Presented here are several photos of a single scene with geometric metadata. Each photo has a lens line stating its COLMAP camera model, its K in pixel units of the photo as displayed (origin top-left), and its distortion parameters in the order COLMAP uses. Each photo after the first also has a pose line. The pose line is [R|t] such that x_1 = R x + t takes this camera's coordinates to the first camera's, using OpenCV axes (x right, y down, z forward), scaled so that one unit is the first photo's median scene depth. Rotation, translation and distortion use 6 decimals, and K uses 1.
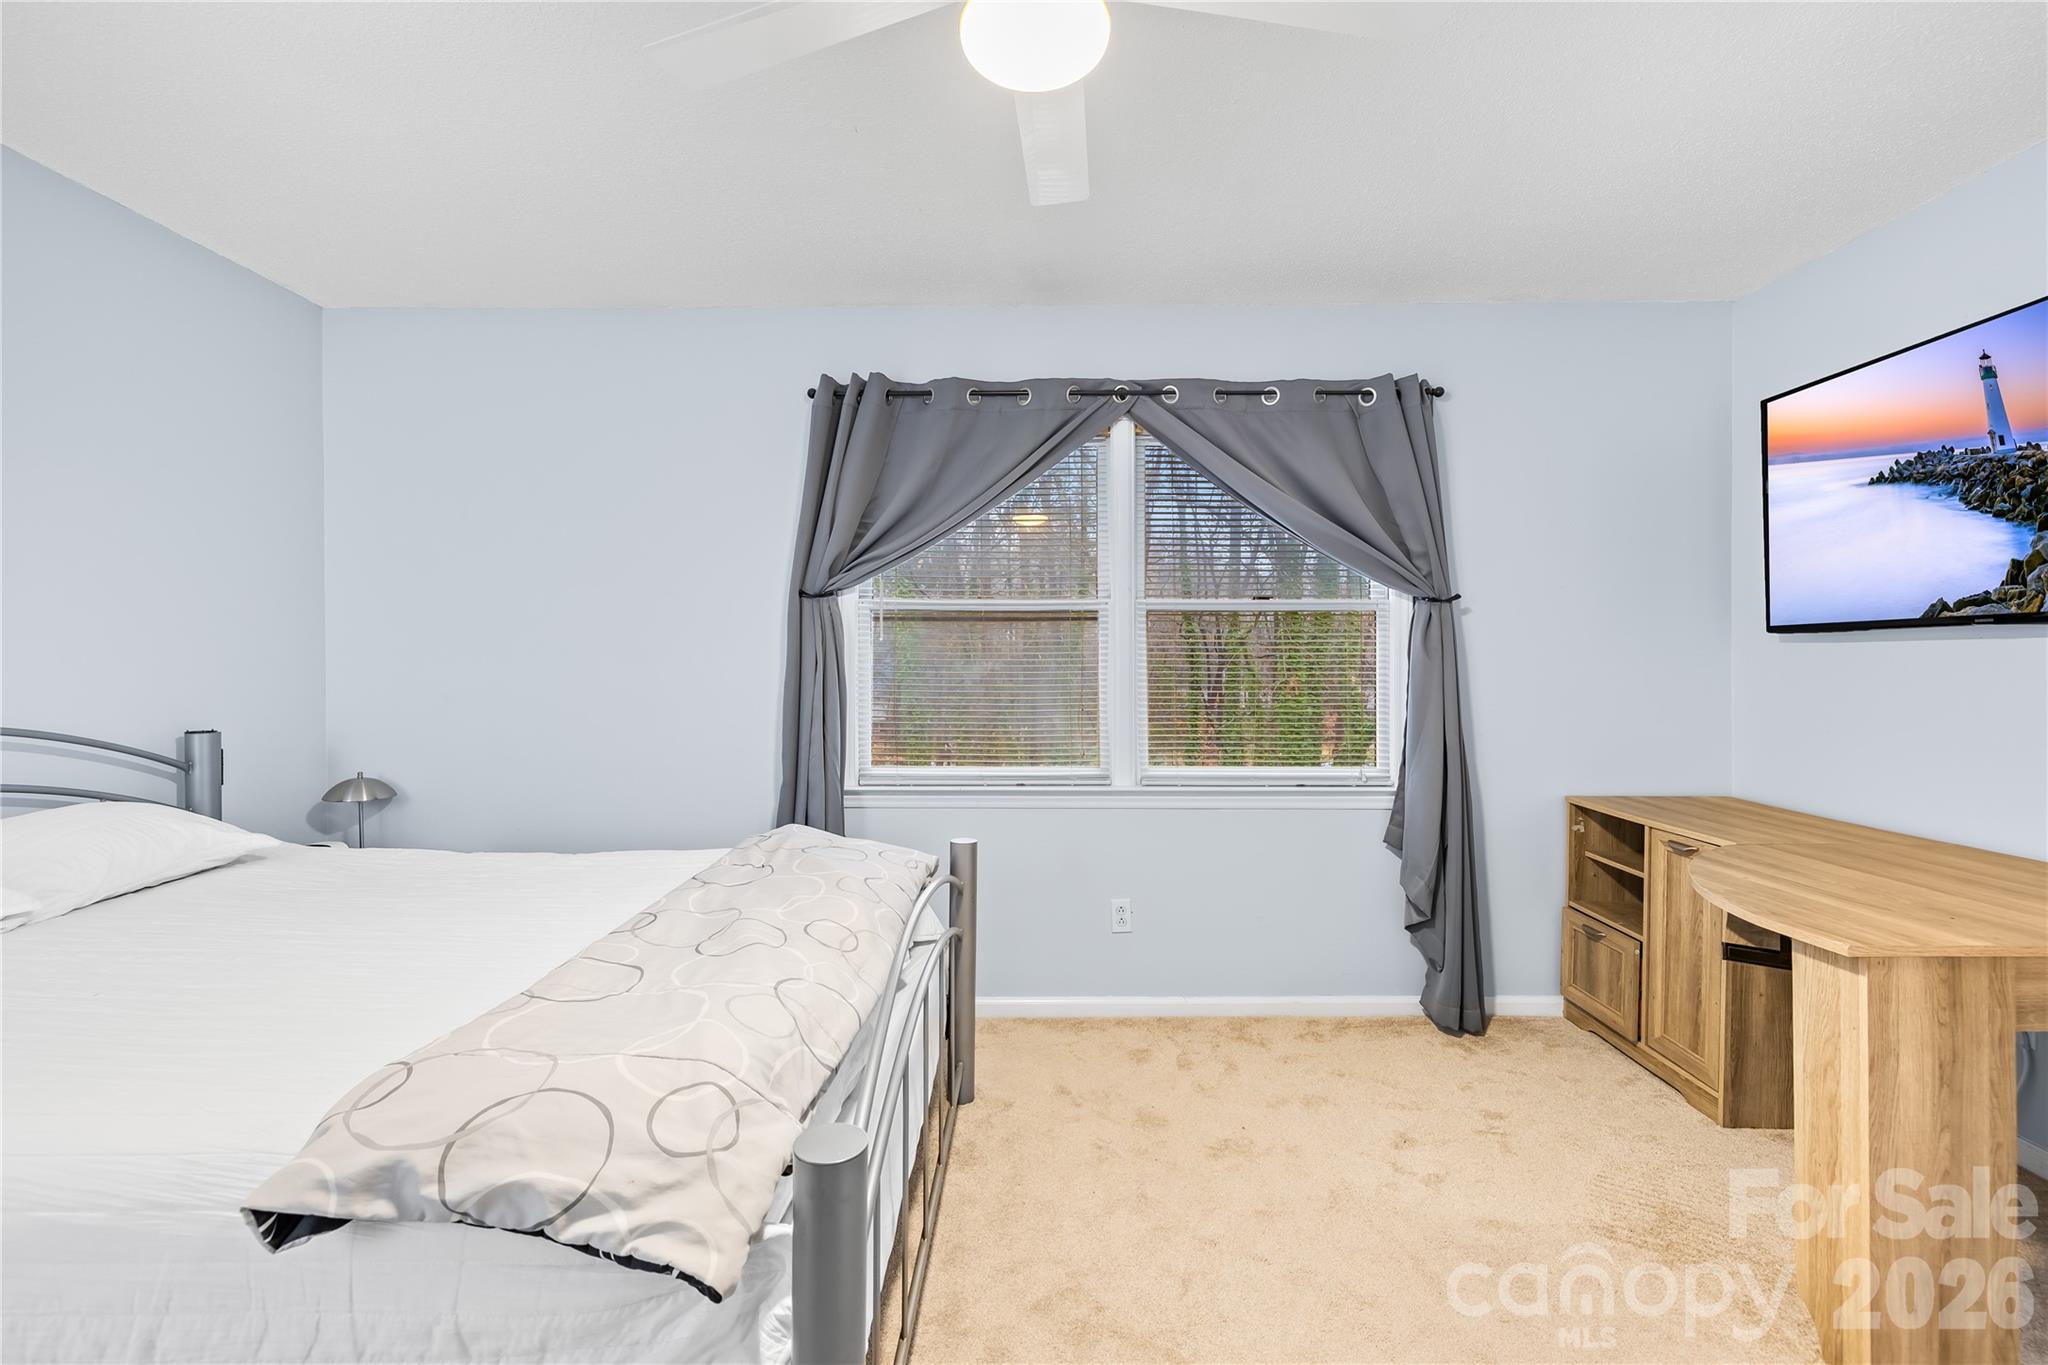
lens RADIAL K [[884.5, 0, 1018.6], [0, 884.5, 673.0], [0, 0, 1]] dist [0.003771, 0.000736]
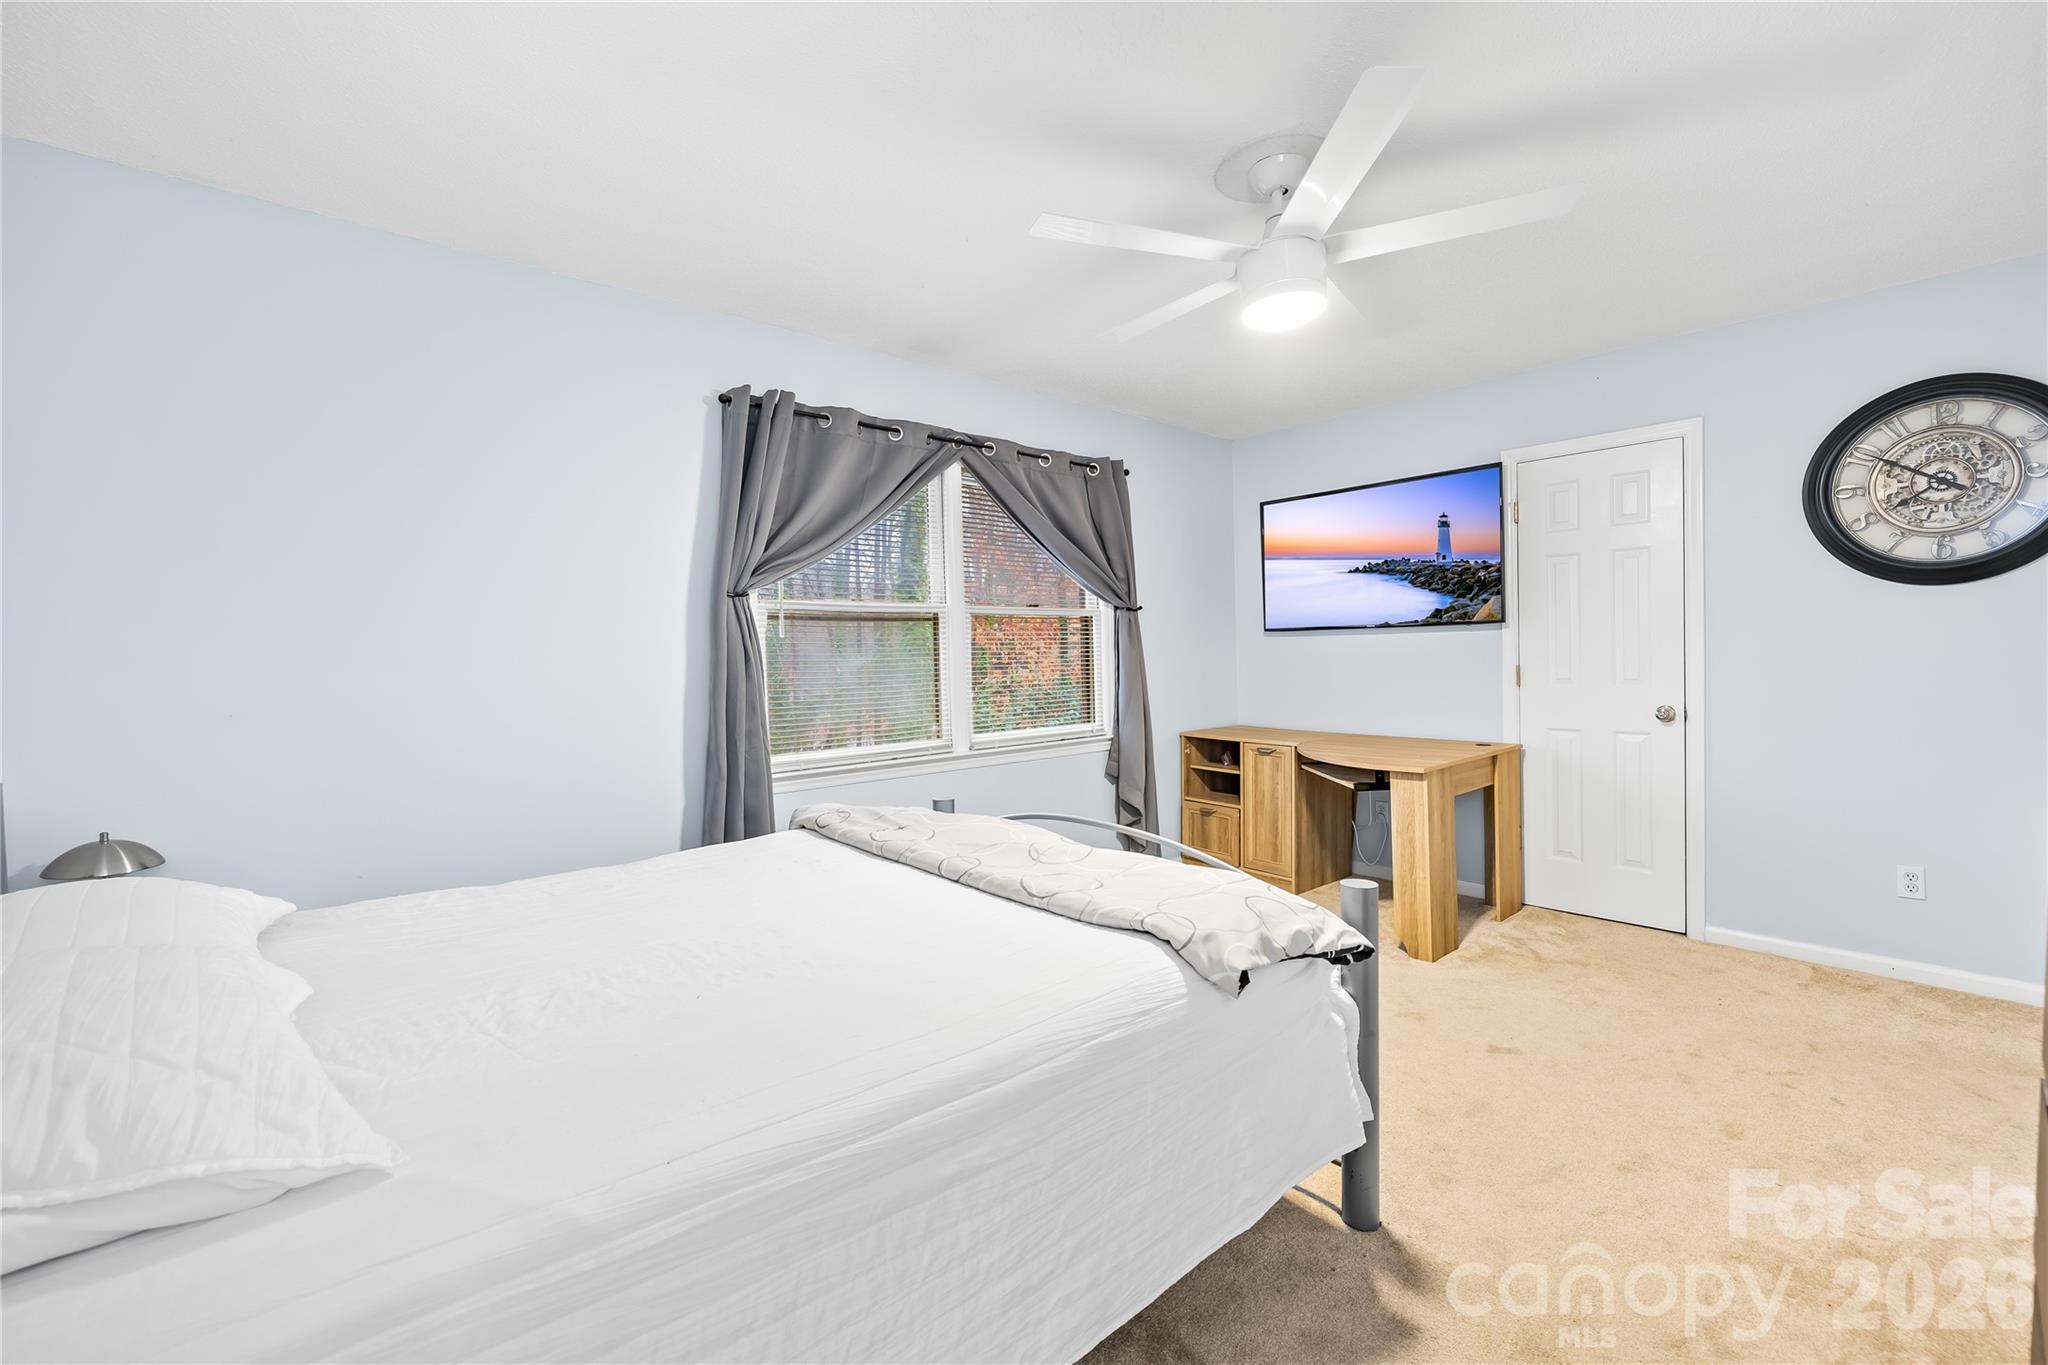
lens RADIAL K [[884.5, 0, 1033.1], [0, 884.5, 665.6], [0, 0, 1]] dist [0.003771, 0.000736]
pose [[0.730115, -0.026231, 0.682821, -0.686755], [0.027429, 0.999583, 0.009071, -0.004486], [-0.682774, 0.012106, 0.730530, 0.004587]]
